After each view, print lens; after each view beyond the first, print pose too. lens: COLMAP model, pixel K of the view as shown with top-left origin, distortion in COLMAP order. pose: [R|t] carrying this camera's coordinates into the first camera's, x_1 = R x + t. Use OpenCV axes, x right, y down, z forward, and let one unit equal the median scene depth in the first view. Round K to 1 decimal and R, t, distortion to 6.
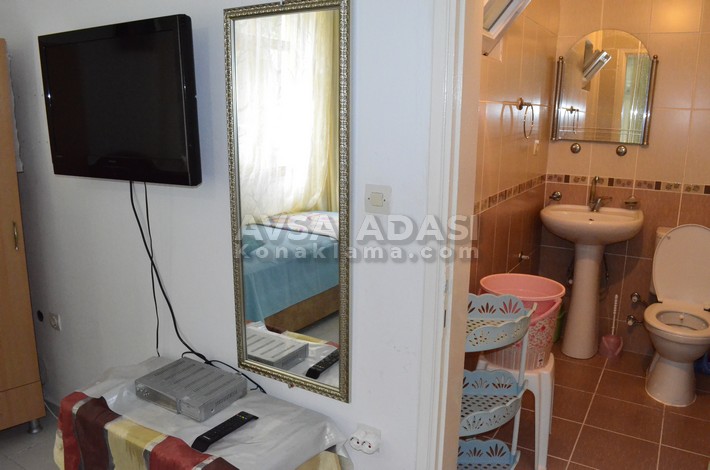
lens RADIAL K [[554.1, 0, 354.1], [0, 554.1, 235.3], [0, 0, 1]] dist [-0.091757, 0.019114]
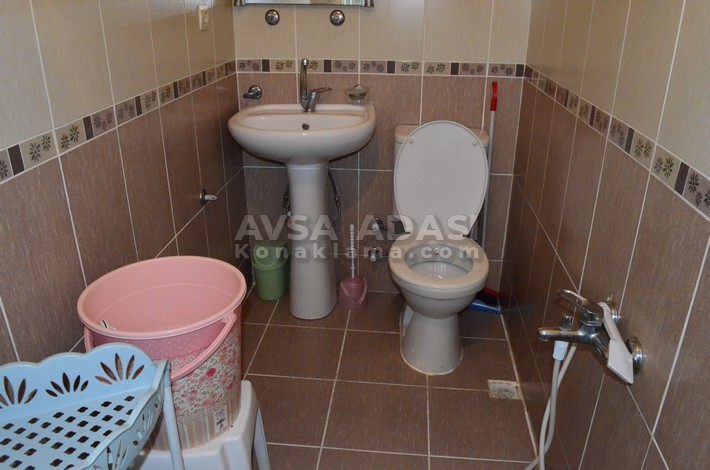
lens RADIAL K [[554.1, 0, 353.9], [0, 554.1, 235.8], [0, 0, 1]] dist [-0.091757, 0.019114]
pose [[0.900330, -0.178333, 0.396993, 0.193027], [0.098169, 0.971899, 0.213952, -0.035426], [-0.423992, -0.153655, 0.892536, 0.340546]]
